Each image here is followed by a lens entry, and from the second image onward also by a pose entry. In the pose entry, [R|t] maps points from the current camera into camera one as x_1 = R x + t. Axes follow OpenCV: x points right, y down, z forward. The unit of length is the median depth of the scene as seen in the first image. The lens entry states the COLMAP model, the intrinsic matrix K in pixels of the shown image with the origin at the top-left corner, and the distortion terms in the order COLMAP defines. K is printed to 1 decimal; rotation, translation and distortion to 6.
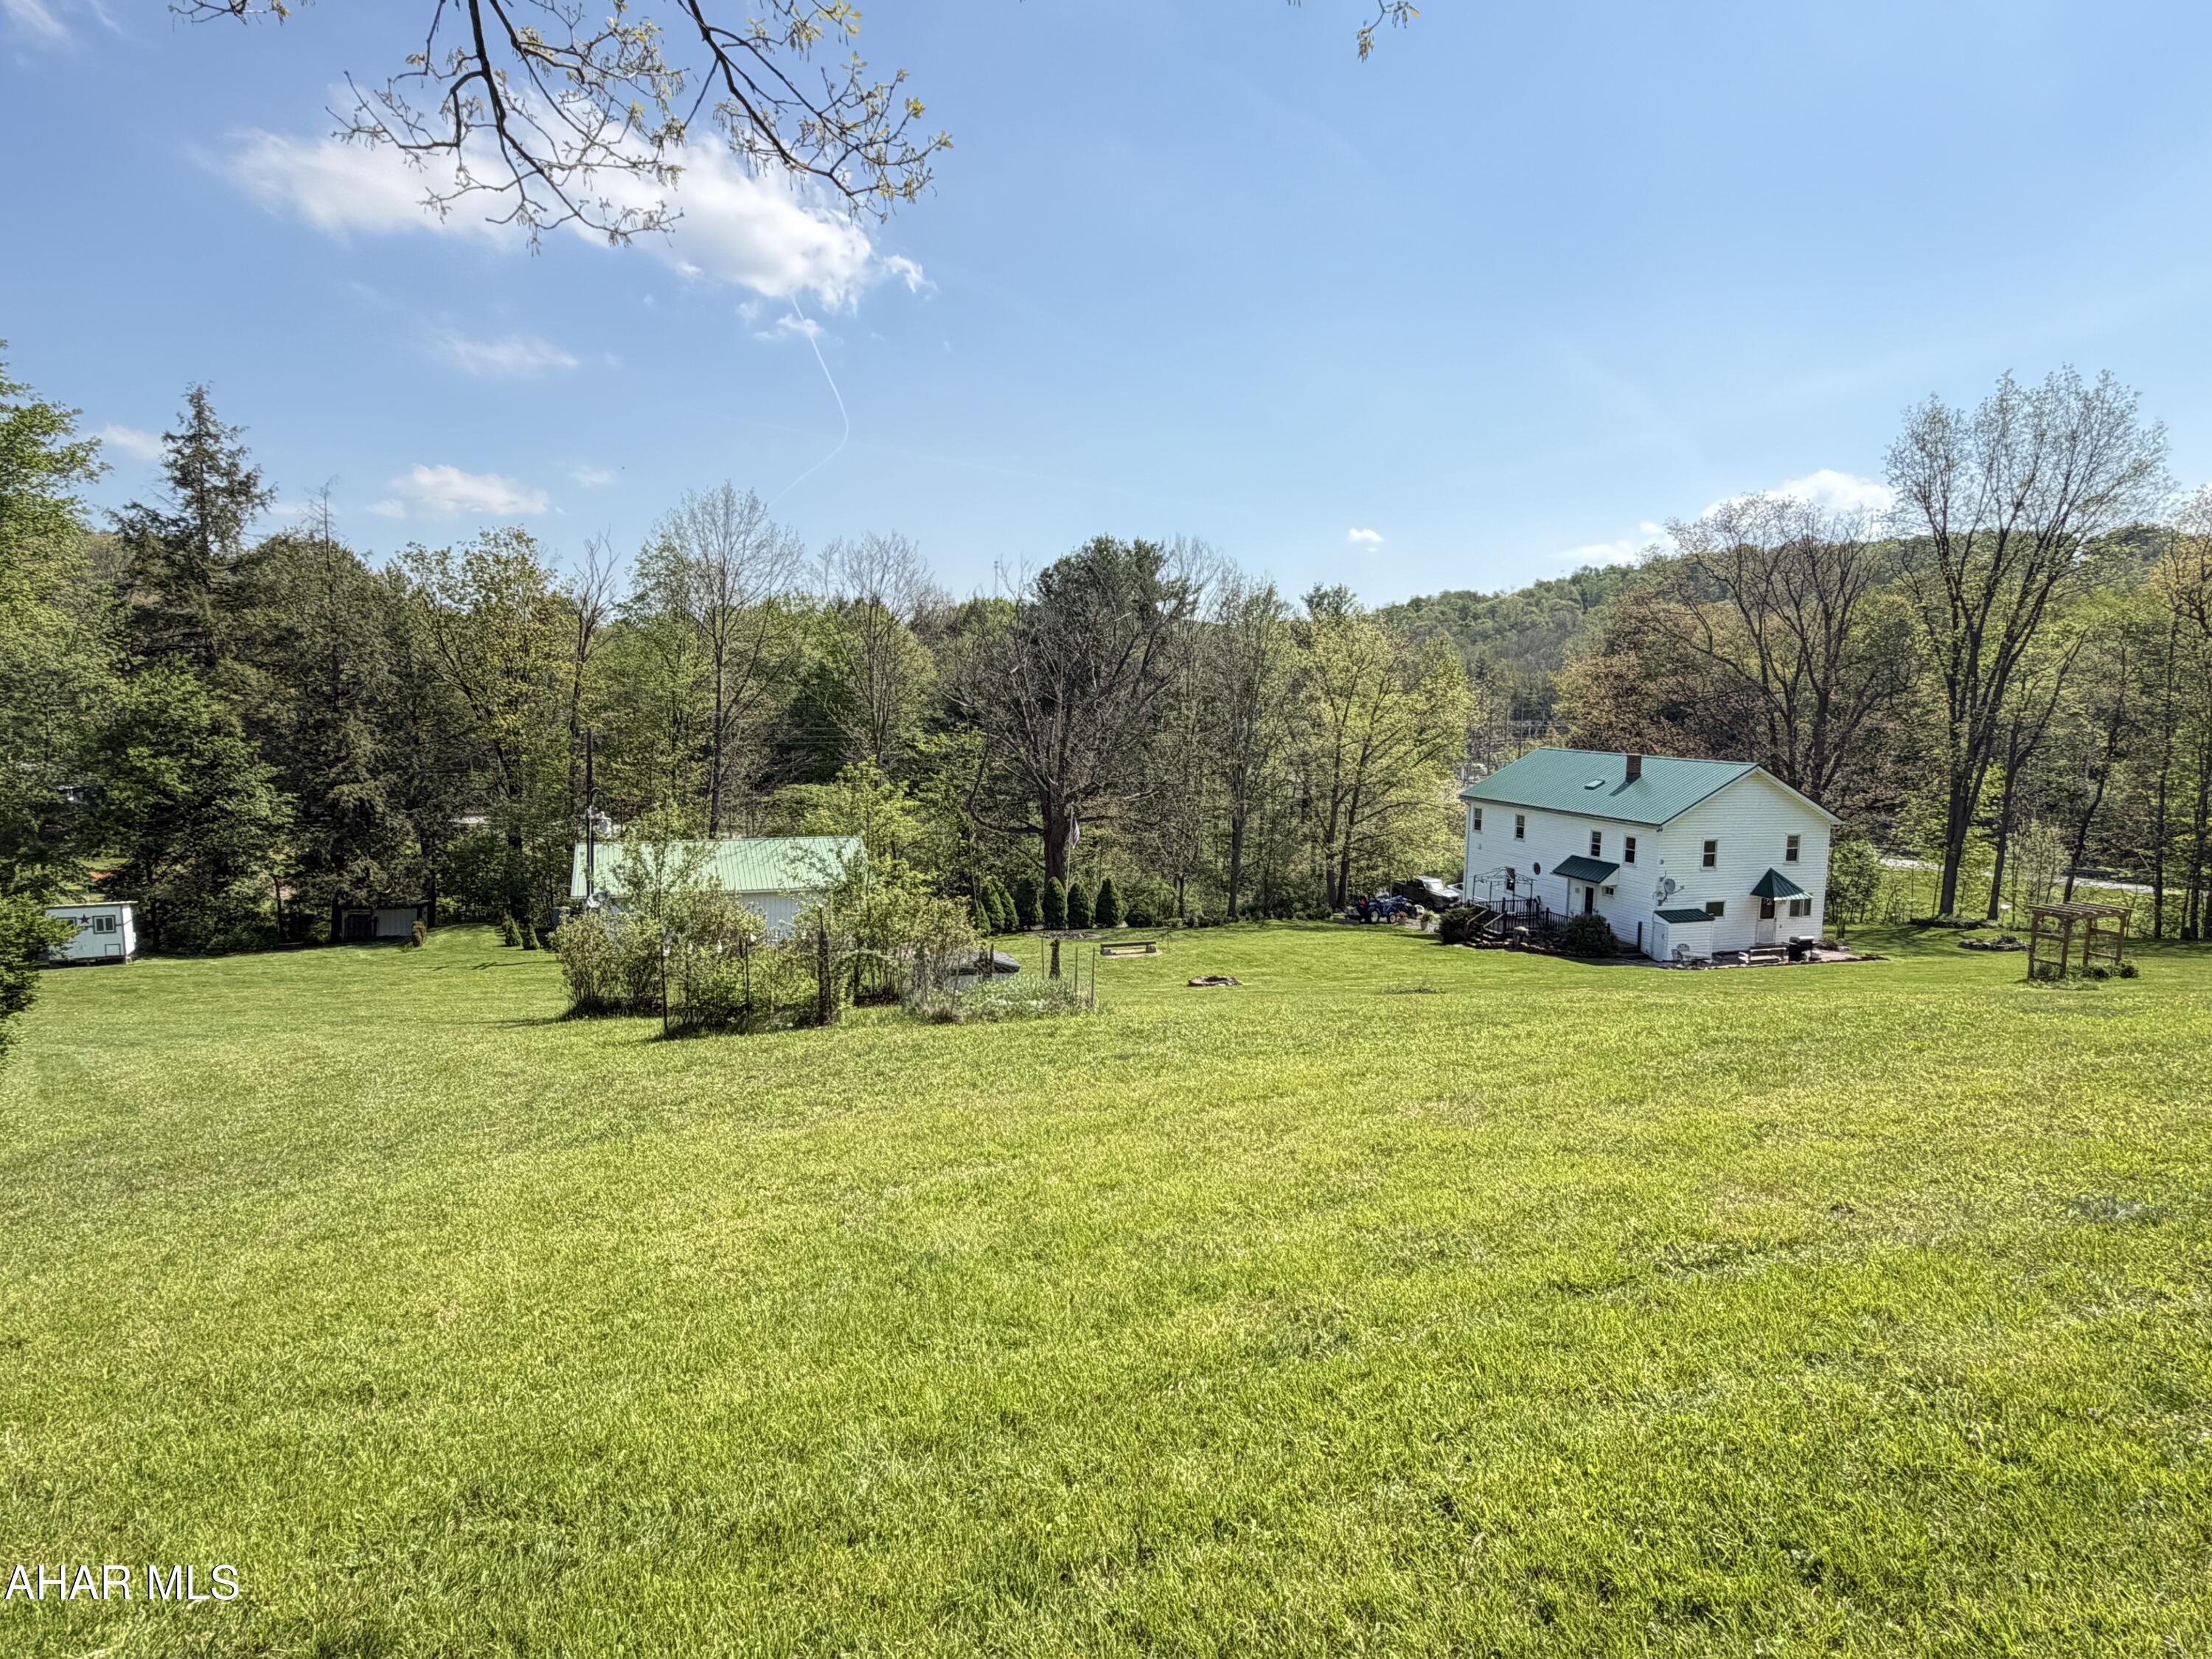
lens RADIAL K [[1310.2, 0, 1106.0], [0, 1310.2, 829.5], [0, 0, 1]] dist [-0.002478, -0.001006]
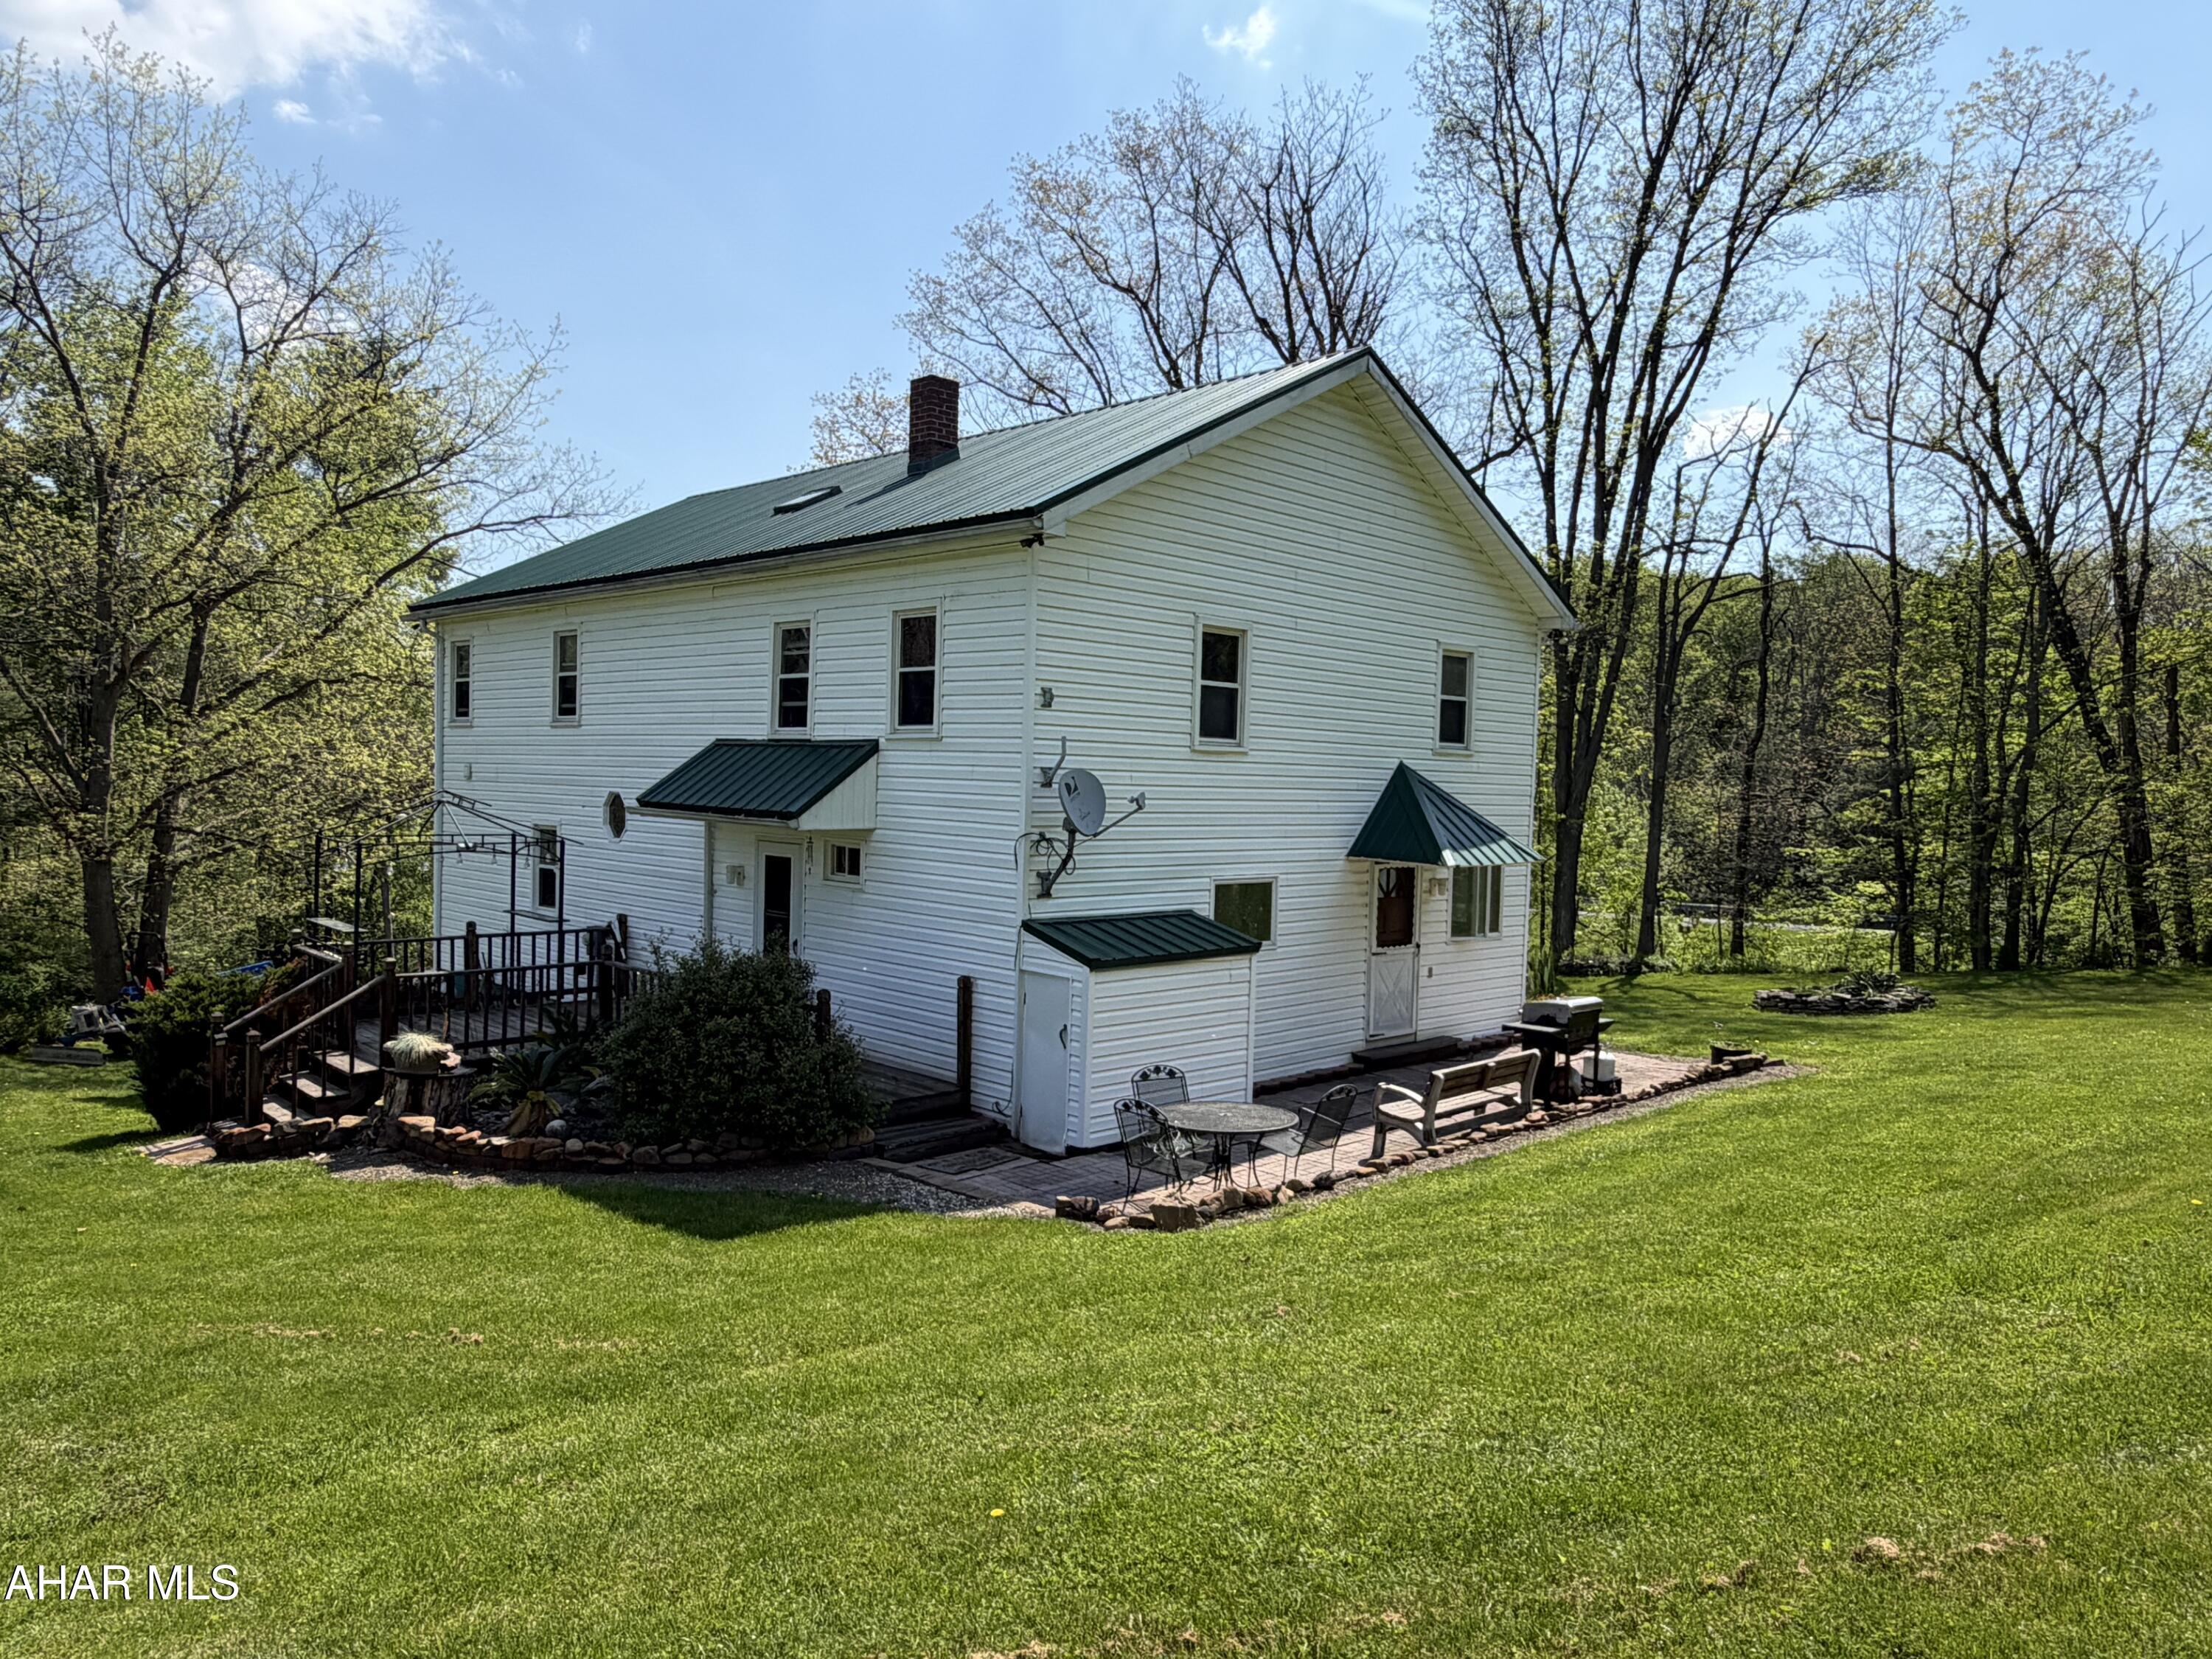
lens RADIAL K [[1514.1, 0, 1116.8], [0, 1514.1, 831.1], [0, 0, 1]] dist [-0.003101, 0.000002]
pose [[0.892458, -0.007665, 0.451066, 0.295937], [0.036399, 0.997819, -0.055063, 0.057329], [-0.449660, 0.065560, 0.890790, 0.711493]]
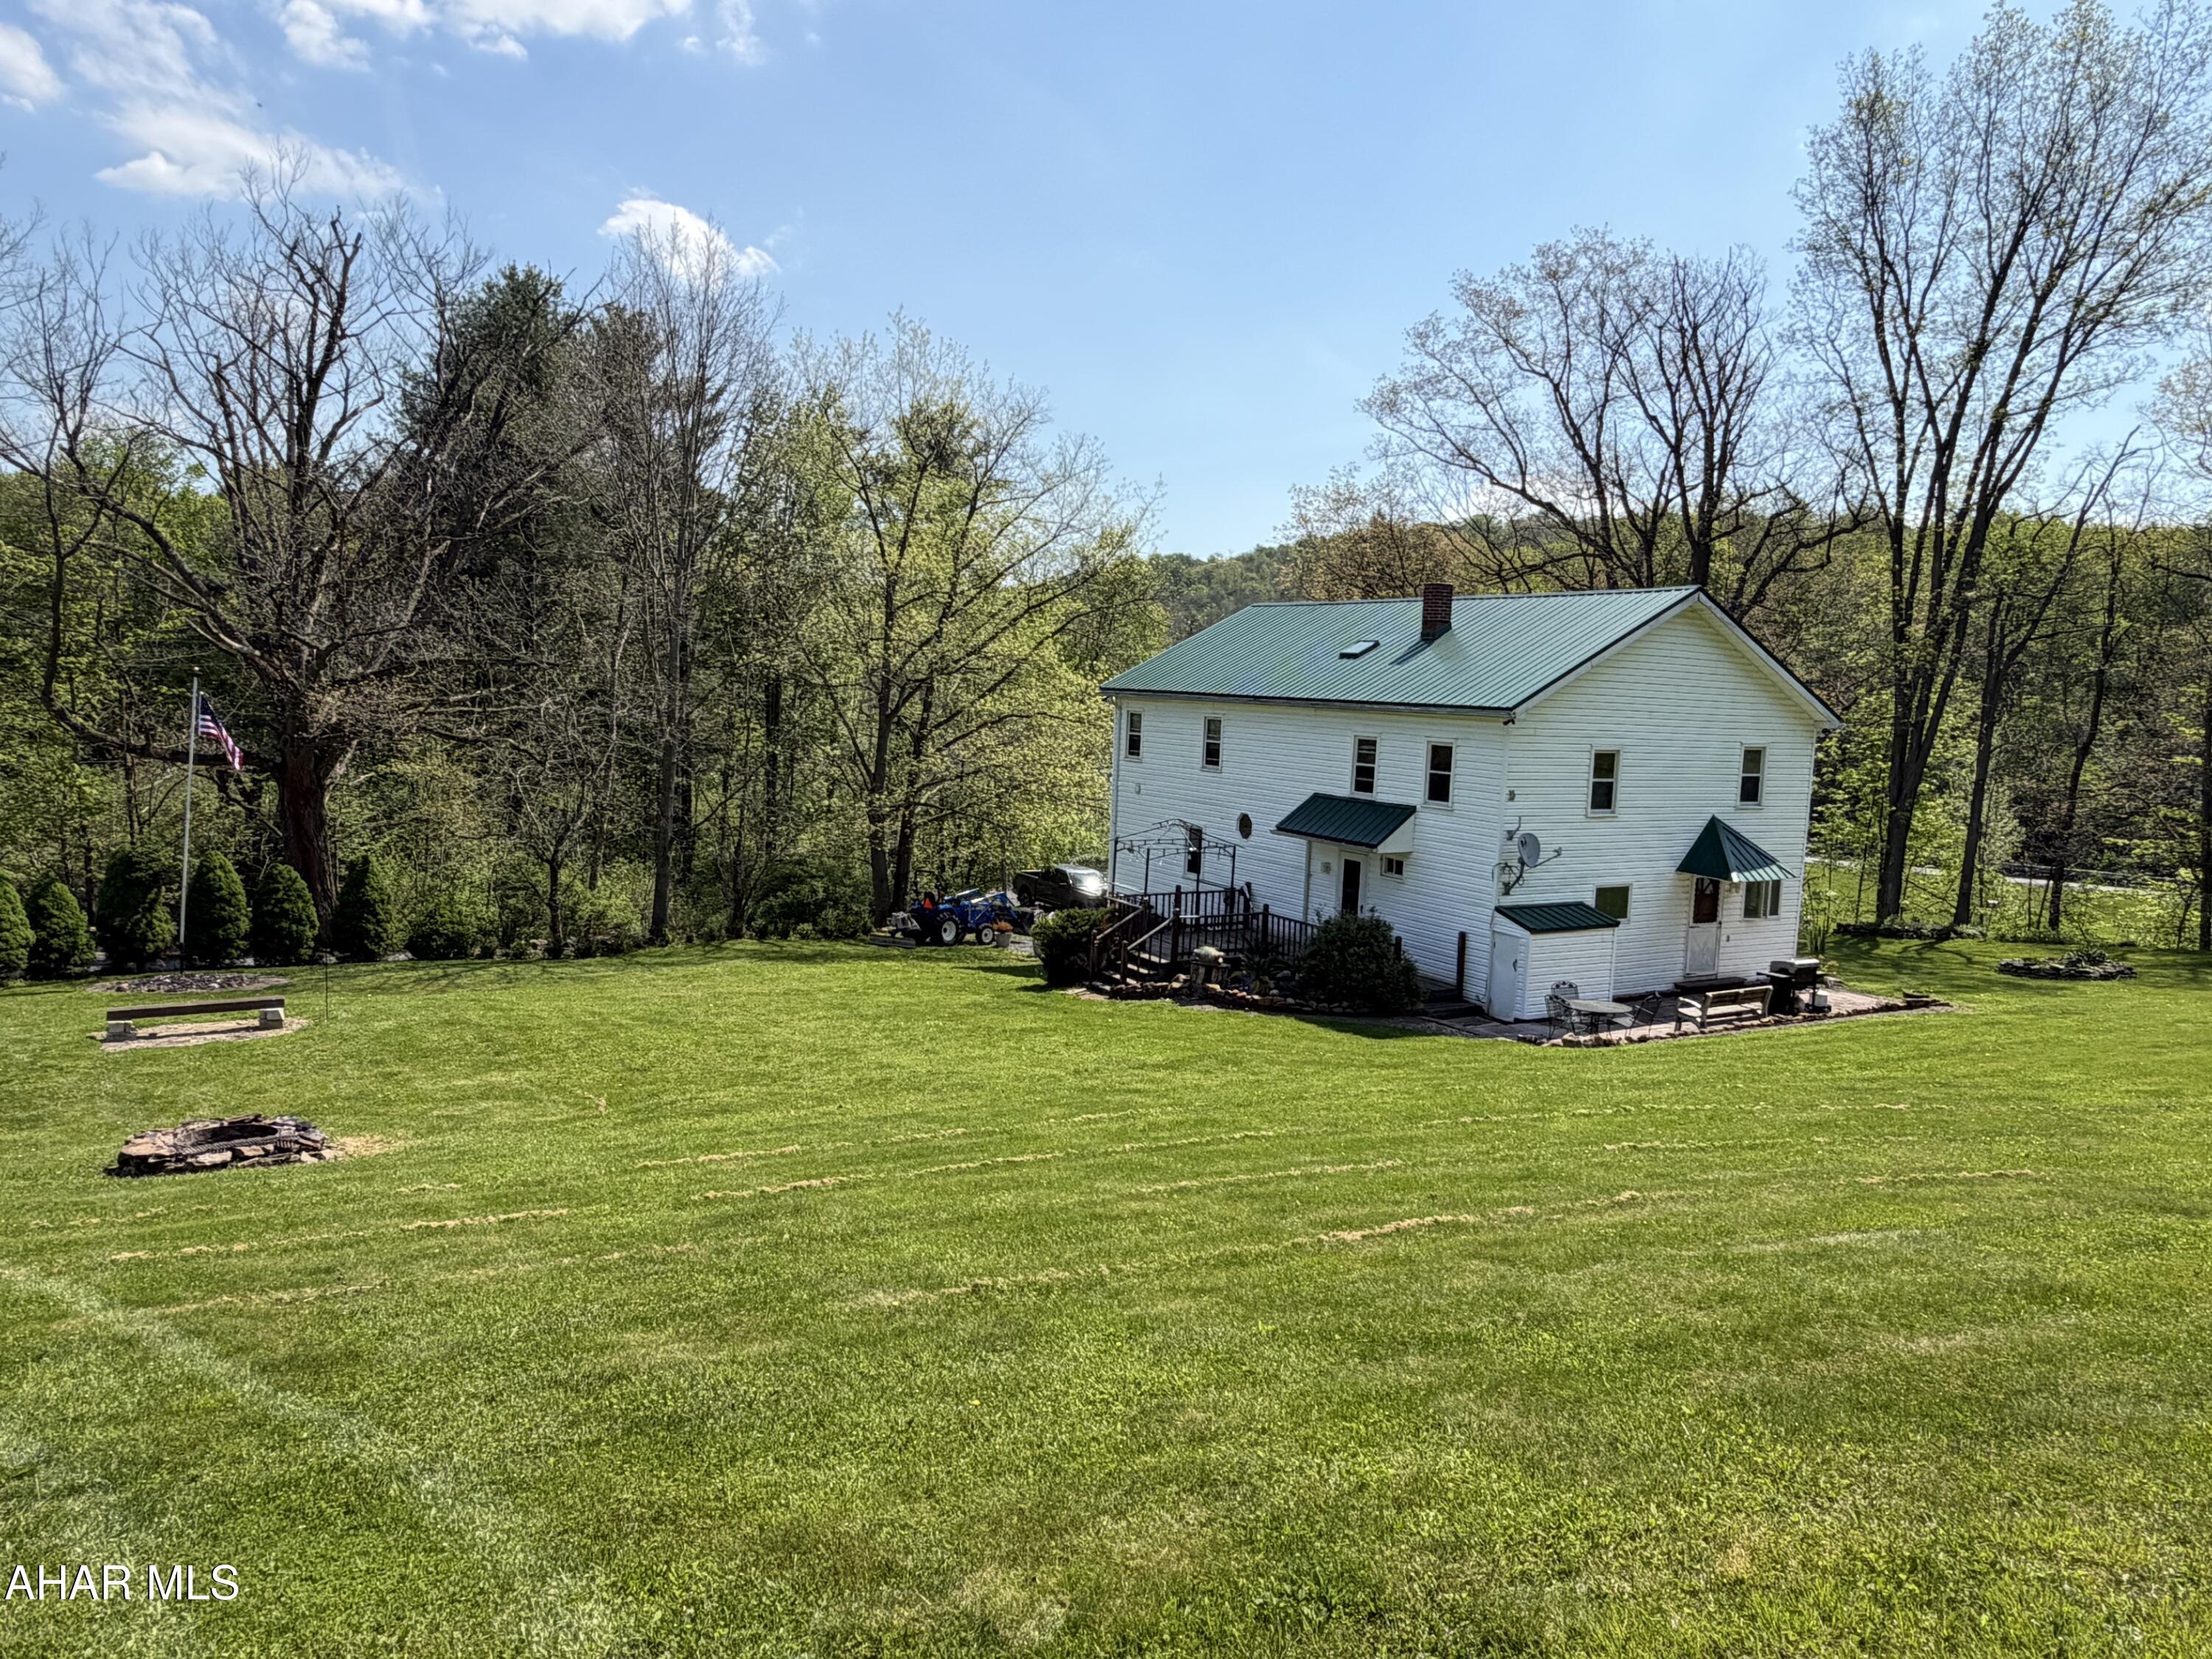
lens RADIAL K [[1514.1, 0, 1116.8], [0, 1514.1, 831.1], [0, 0, 1]] dist [-0.003101, 0.000002]
pose [[0.974871, 0.001654, 0.222763, 0.167530], [-0.000542, 0.999987, -0.005052, 0.036497], [-0.222768, 0.004804, 0.974860, 0.492611]]
